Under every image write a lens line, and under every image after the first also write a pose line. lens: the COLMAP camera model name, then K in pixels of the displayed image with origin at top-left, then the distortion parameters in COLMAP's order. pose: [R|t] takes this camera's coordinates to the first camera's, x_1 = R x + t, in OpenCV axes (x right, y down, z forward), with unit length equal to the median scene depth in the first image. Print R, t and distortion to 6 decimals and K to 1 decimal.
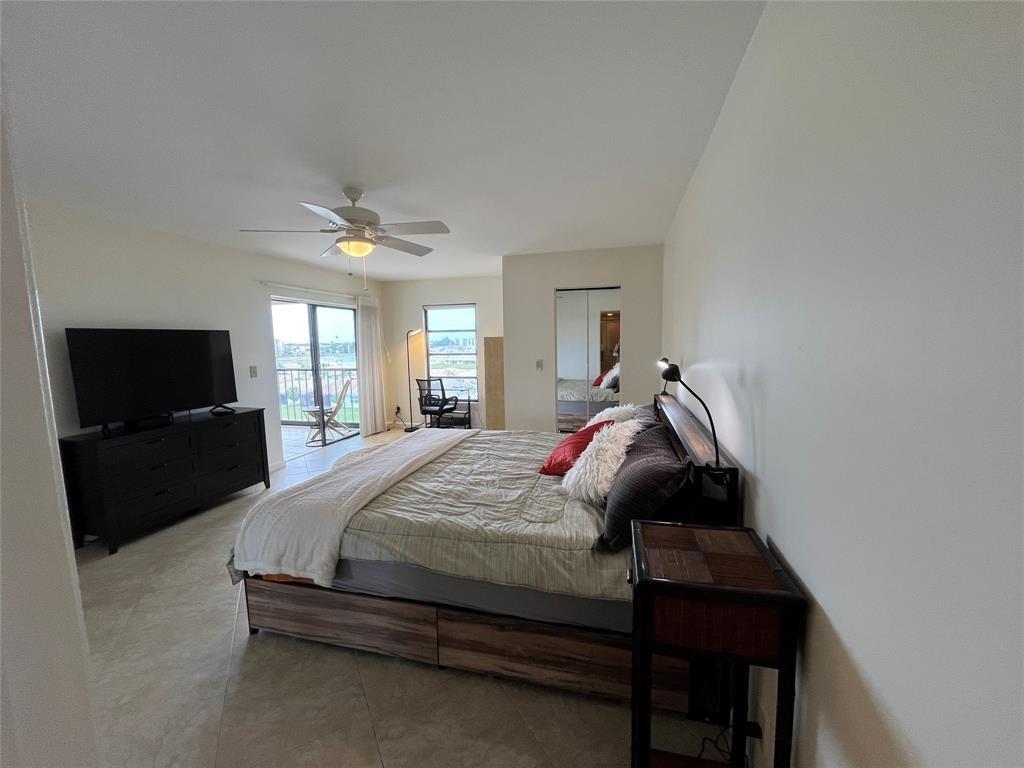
lens RADIAL K [[408.4, 0, 514.7], [0, 408.4, 386.2], [0, 0, 1]] dist [0.000953, 0.000120]
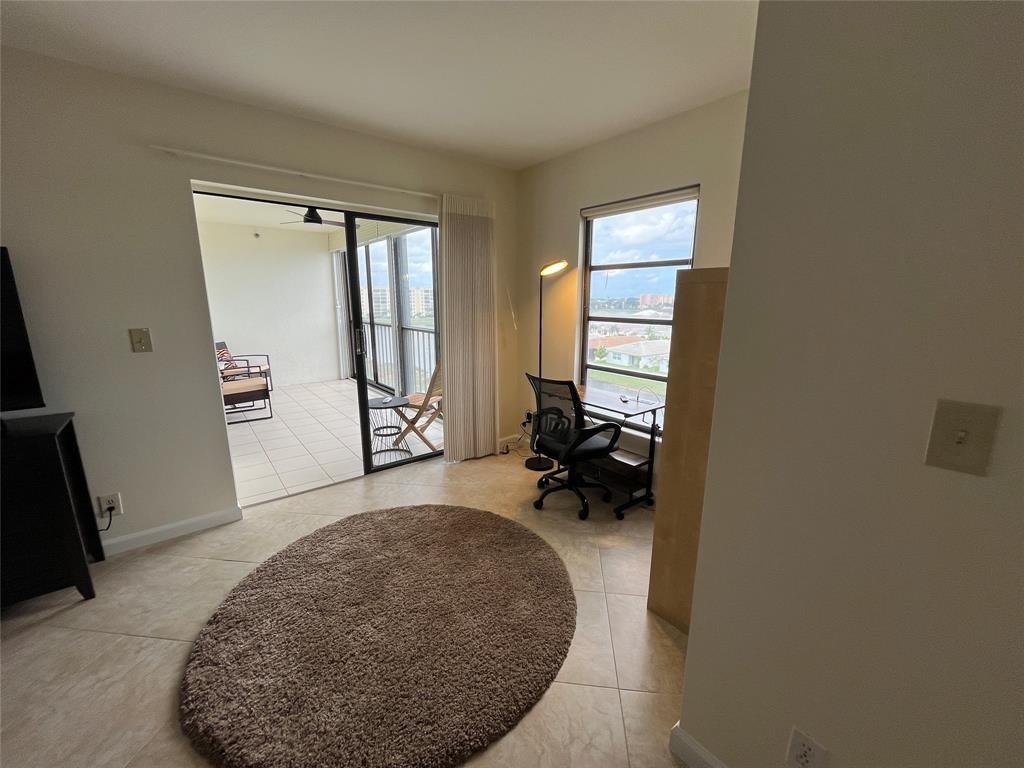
lens RADIAL K [[408.4, 0, 515.5], [0, 408.4, 385.6], [0, 0, 1]] dist [0.000953, 0.000120]
pose [[0.803009, 0.144224, -0.578253, 0.009473], [-0.084221, 0.988001, 0.129464, -0.058057], [0.589986, -0.055260, 0.805520, 0.598542]]
